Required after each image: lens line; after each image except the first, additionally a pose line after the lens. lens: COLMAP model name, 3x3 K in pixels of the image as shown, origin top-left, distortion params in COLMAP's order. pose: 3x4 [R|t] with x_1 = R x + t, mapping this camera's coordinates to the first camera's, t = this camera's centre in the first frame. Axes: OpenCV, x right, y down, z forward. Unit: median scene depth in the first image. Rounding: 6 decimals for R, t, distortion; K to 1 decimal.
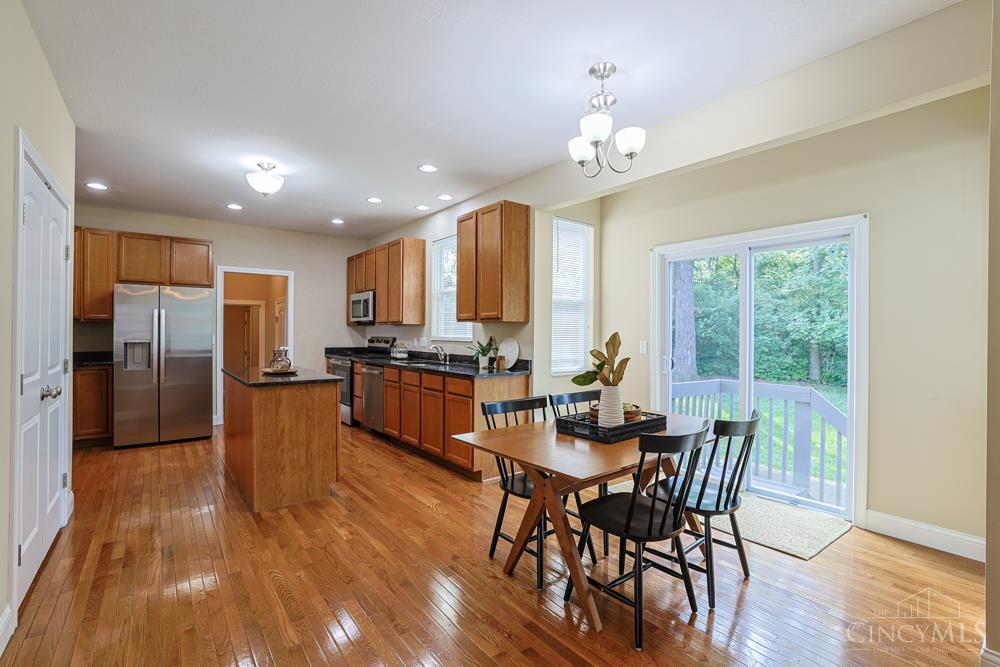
lens RADIAL K [[455.2, 0, 499.9], [0, 455.2, 332.6], [0, 0, 1]] dist [-0.033491, 0.008146]
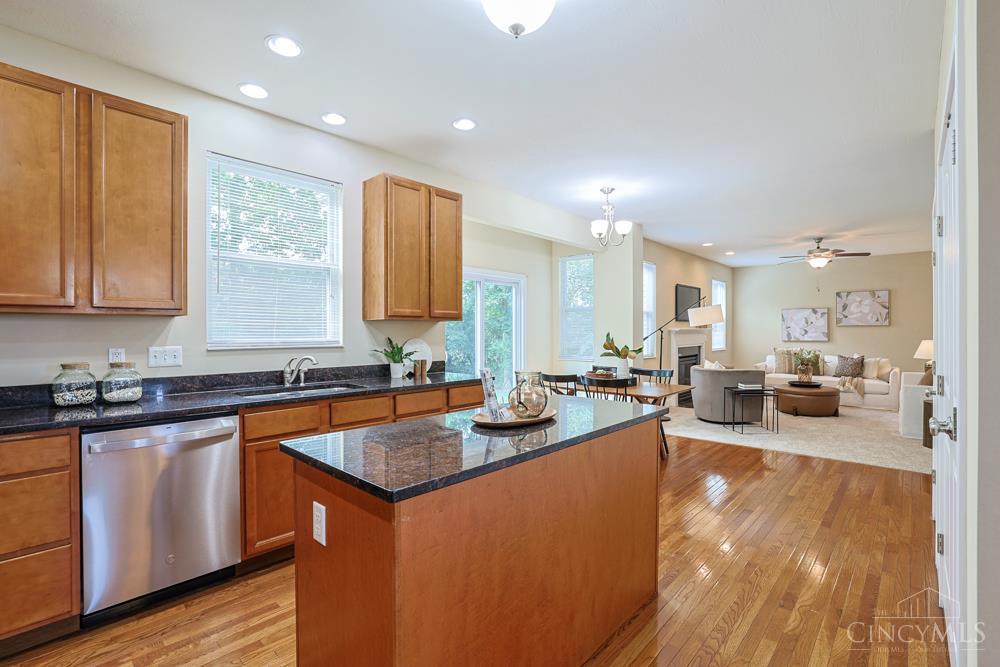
lens RADIAL K [[455.2, 0, 500.1], [0, 455.2, 334.1], [0, 0, 1]] dist [-0.033491, 0.008146]
pose [[-0.160095, -0.003949, 0.987094, -0.662169], [0.006315, 0.999967, 0.005025, -0.001355], [-0.987081, 0.007038, -0.160065, 0.746283]]
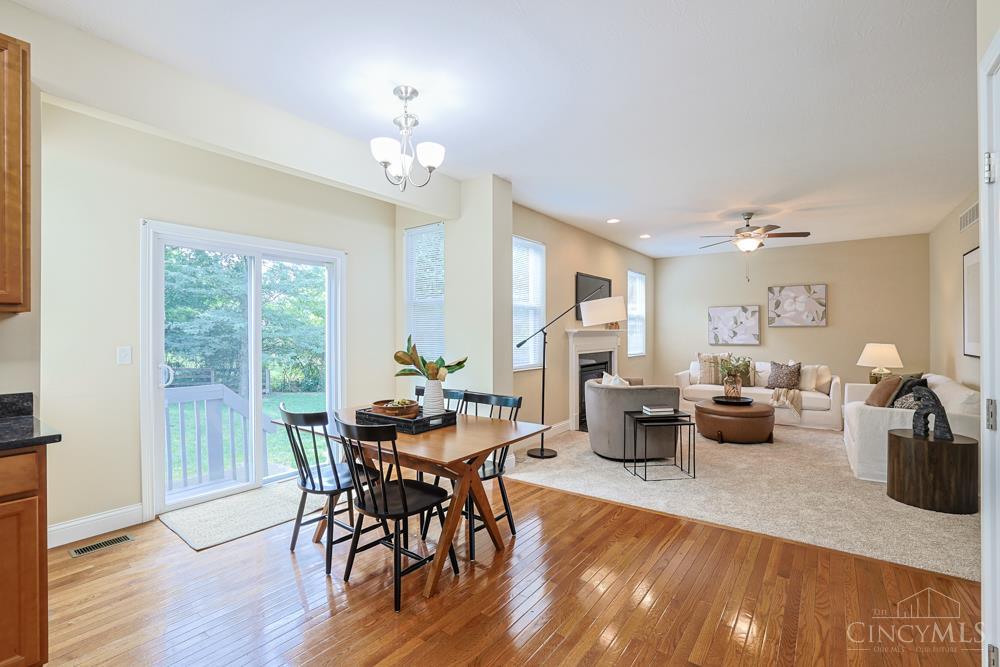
lens RADIAL K [[455.2, 0, 501.9], [0, 455.2, 334.2], [0, 0, 1]] dist [-0.033491, 0.008146]
pose [[-0.272356, 0.001153, 0.962196, -0.377762], [0.008154, 0.999966, 0.001110, 0.000407], [-0.962162, 0.008148, -0.272356, 0.462936]]
